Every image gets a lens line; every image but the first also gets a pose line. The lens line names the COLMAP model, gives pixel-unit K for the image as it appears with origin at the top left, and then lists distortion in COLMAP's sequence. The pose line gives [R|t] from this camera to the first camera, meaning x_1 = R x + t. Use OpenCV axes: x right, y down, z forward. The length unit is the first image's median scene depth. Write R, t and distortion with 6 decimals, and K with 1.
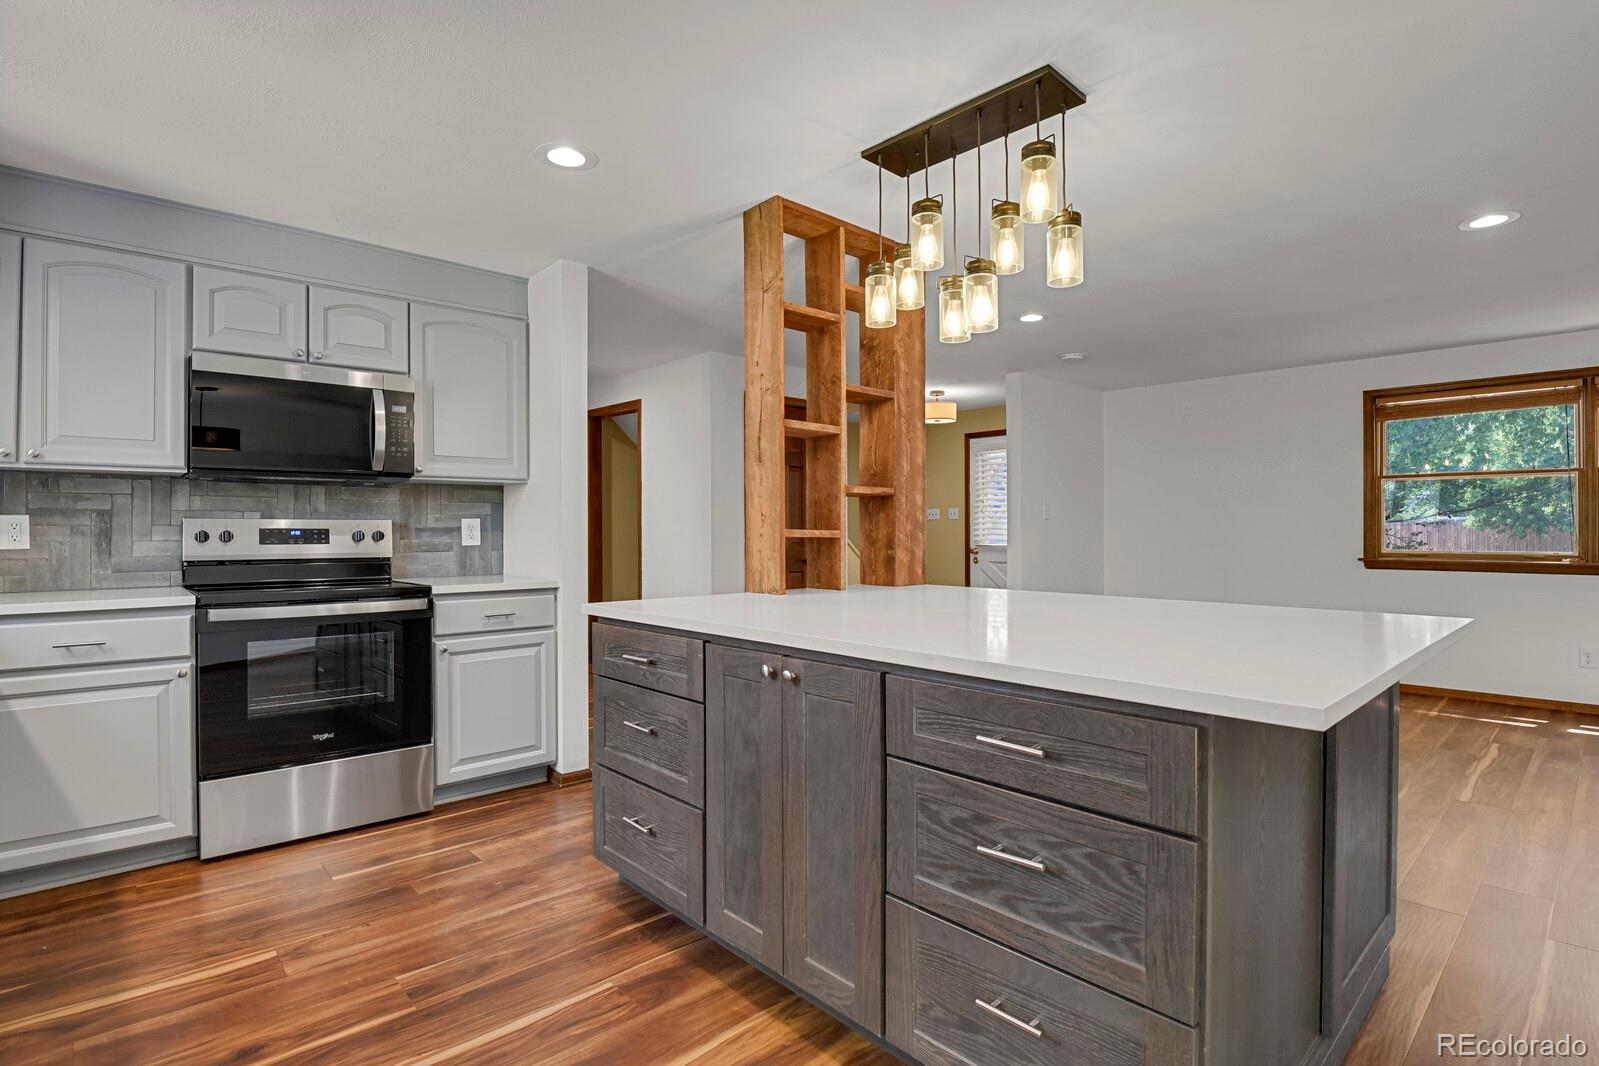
lens RADIAL K [[783.1, 0, 823.8], [0, 783.1, 527.6], [0, 0, 1]] dist [-0.018749, -0.005376]
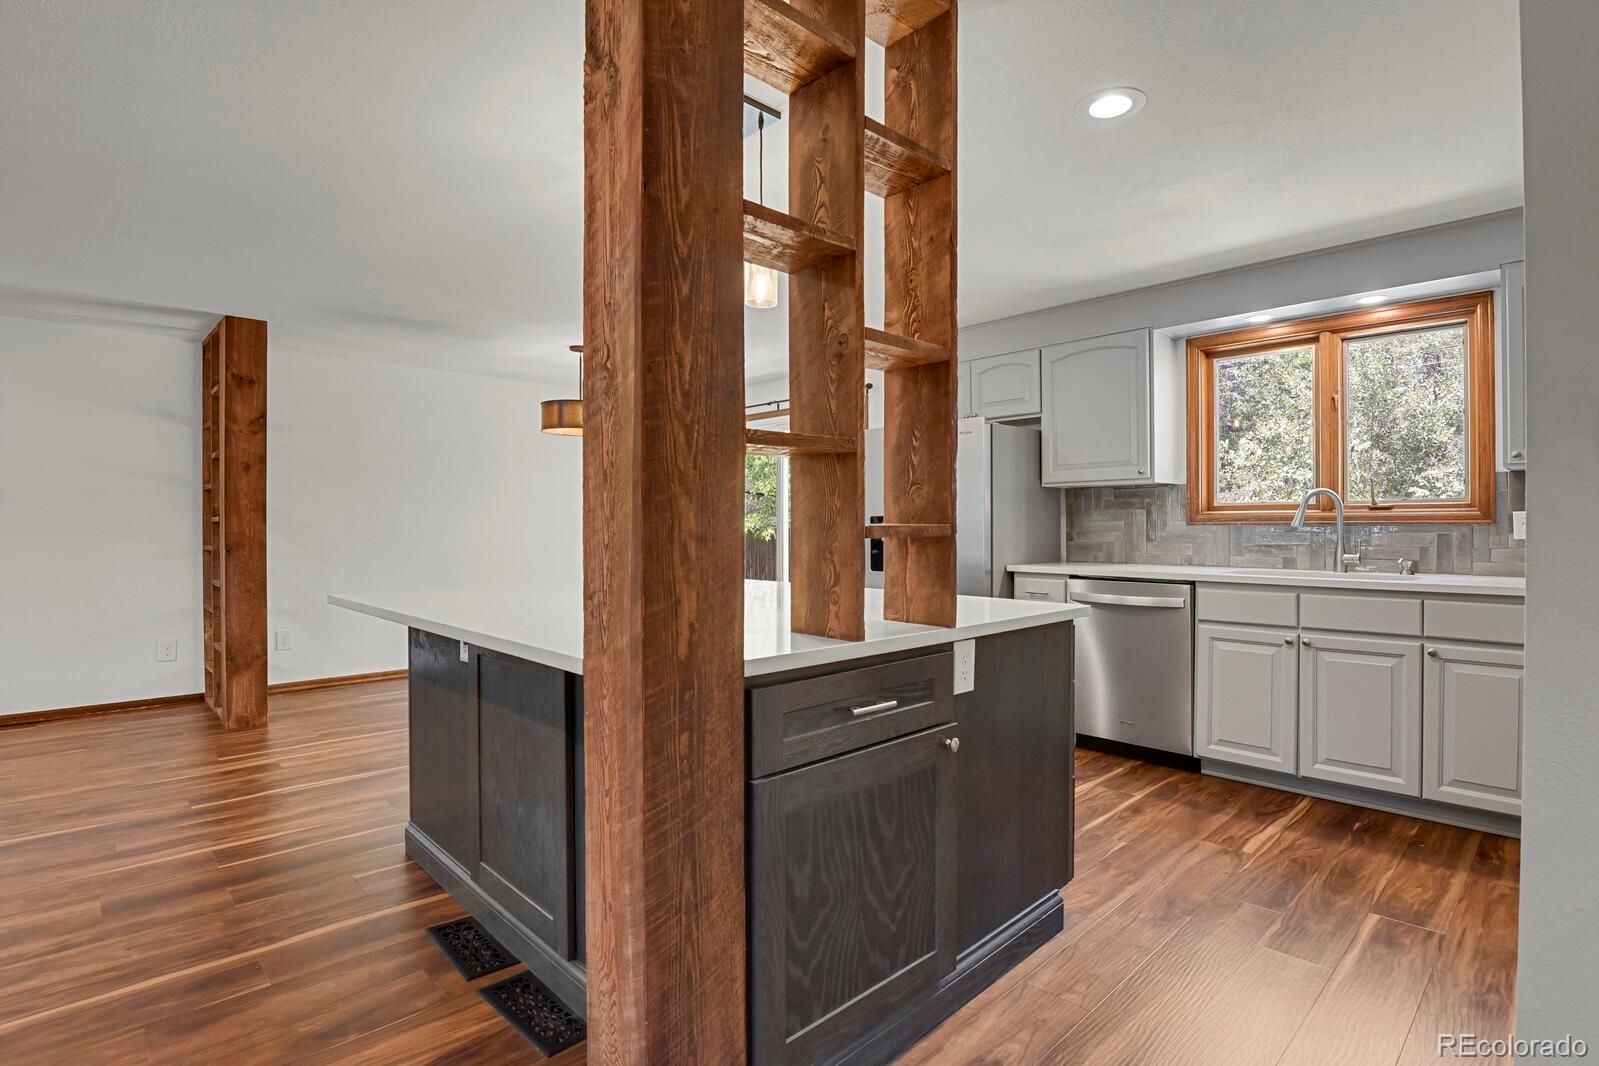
lens RADIAL K [[783.1, 0, 813.1], [0, 783.1, 529.3], [0, 0, 1]] dist [-0.018749, -0.005376]
pose [[-0.999984, 0.001805, -0.005417, 0.013133], [0.001801, 0.999998, 0.000752, 0.006675], [0.005419, 0.000742, -0.999985, 1.473045]]
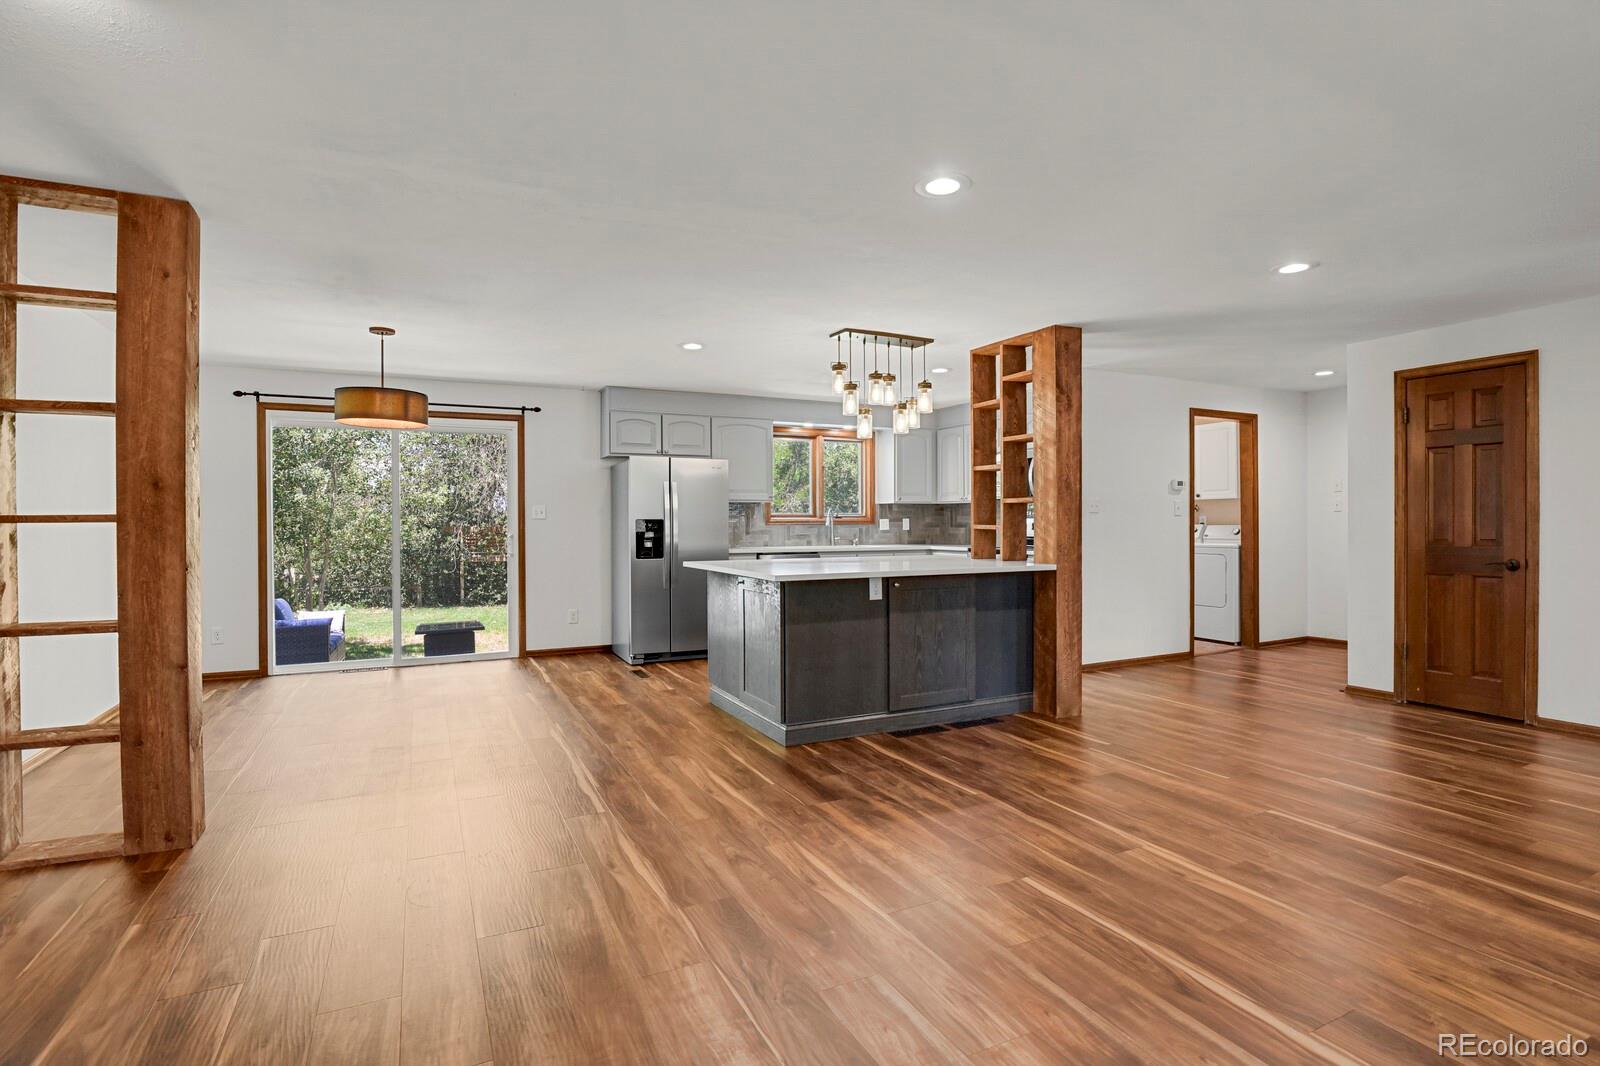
lens RADIAL K [[783.6, 0, 801.9], [0, 783.6, 523.6], [0, 0, 1]] dist [-0.018749, -0.005376]
pose [[-0.306661, 0.003192, -0.951813, 1.648567], [0.007748, 0.999970, 0.000858, -0.004368], [0.951787, -0.007112, -0.306677, 1.042578]]
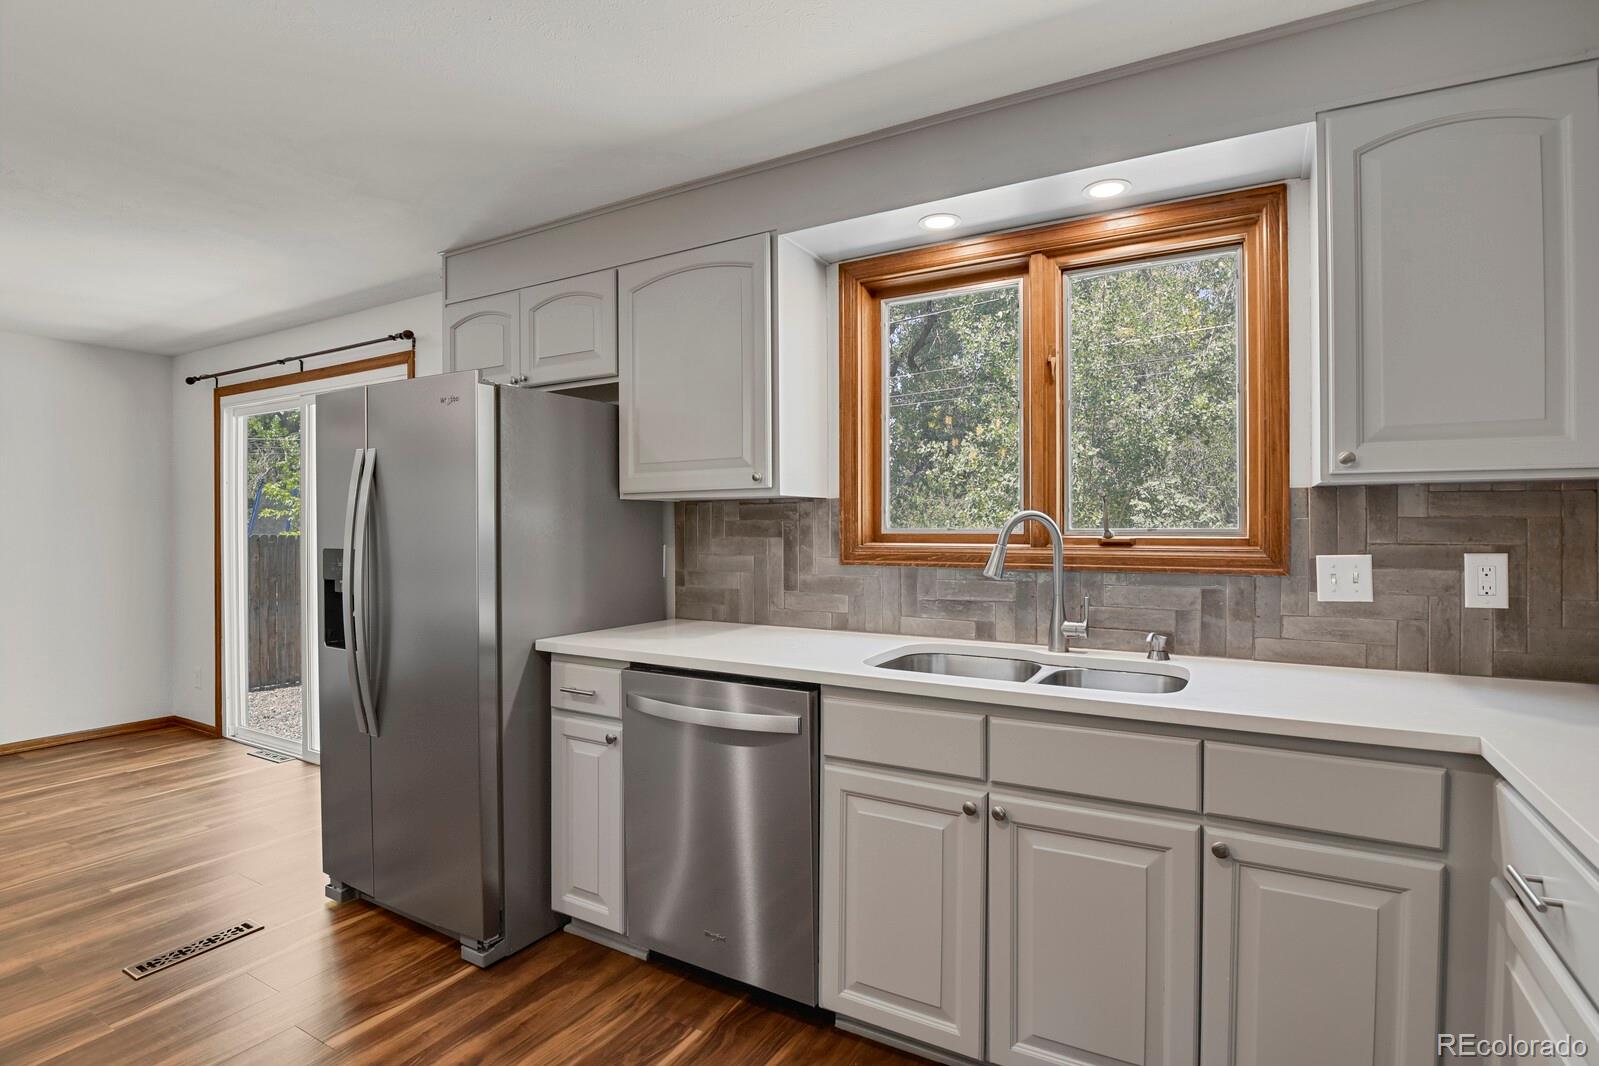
lens RADIAL K [[783.1, 0, 809.9], [0, 783.1, 529.7], [0, 0, 1]] dist [-0.018749, -0.005376]
pose [[-0.958600, 0.002292, -0.284745, -0.352333], [0.002392, 0.999997, -0.000004, -0.033762], [0.284745, -0.000685, -0.958603, 0.948455]]
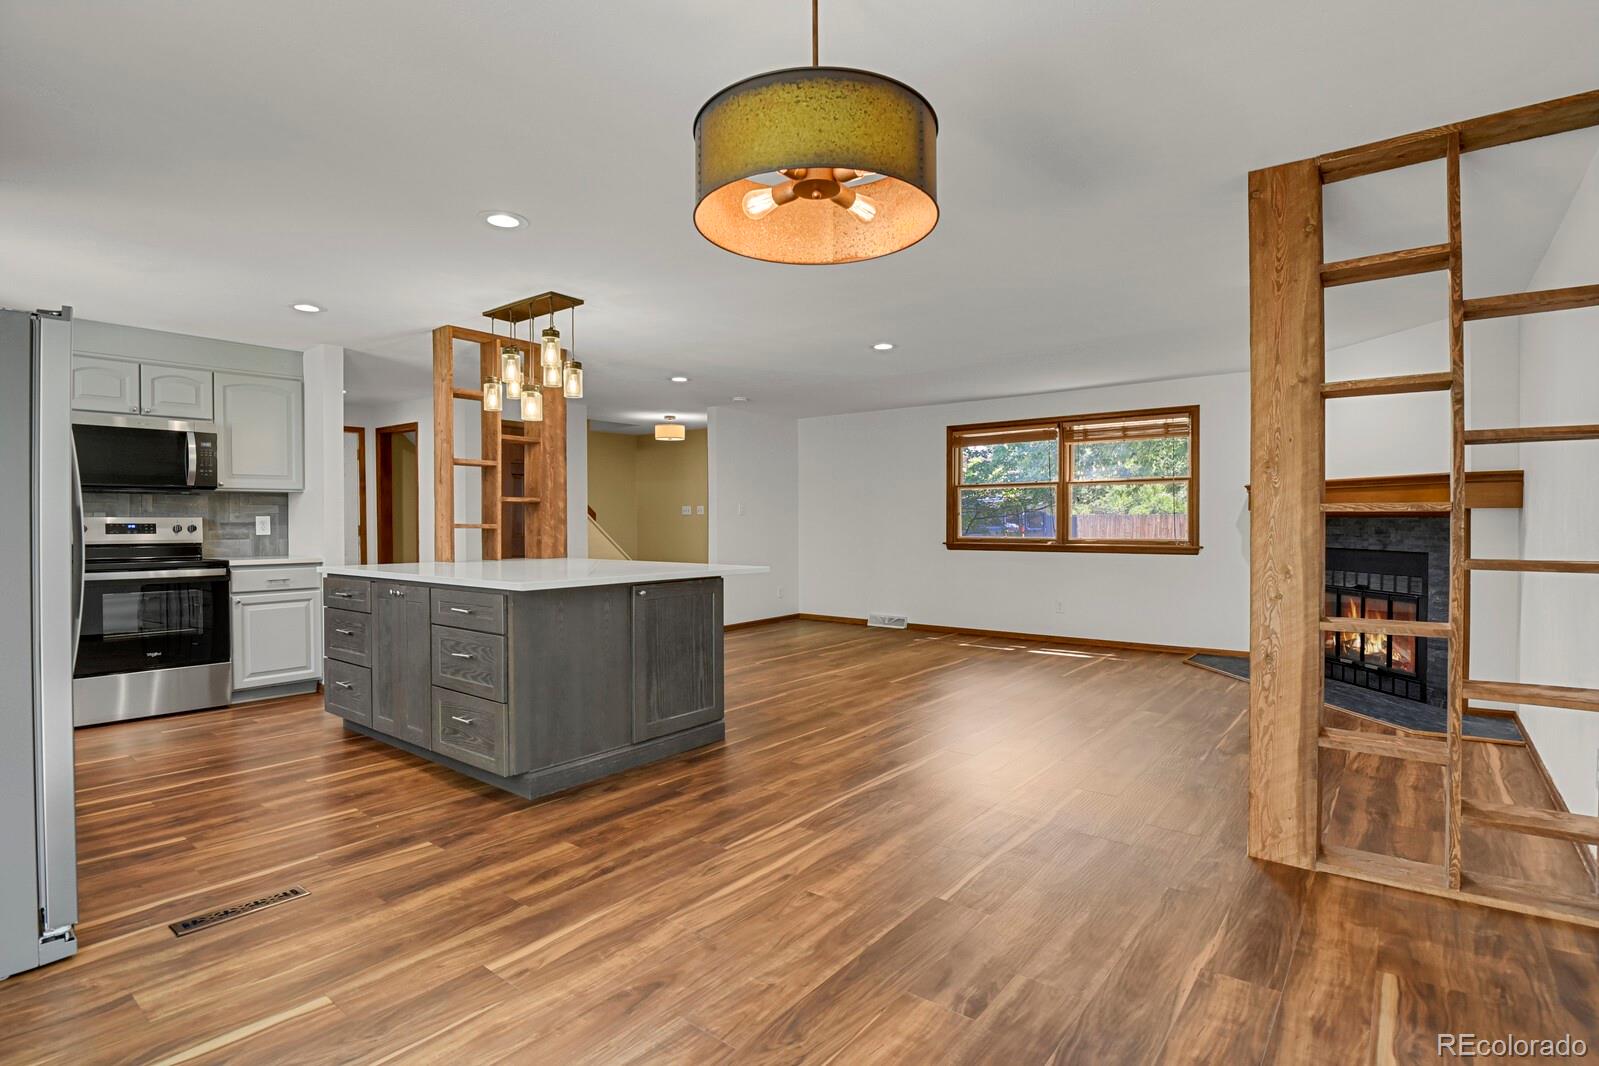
lens RADIAL K [[783.1, 0, 820.0], [0, 783.1, 526.5], [0, 0, 1]] dist [-0.018749, -0.005376]
pose [[0.988347, -0.002272, 0.152203, 0.411581], [0.000945, 0.999961, 0.008789, -0.004880], [-0.152217, -0.008543, 0.988310, -0.677041]]
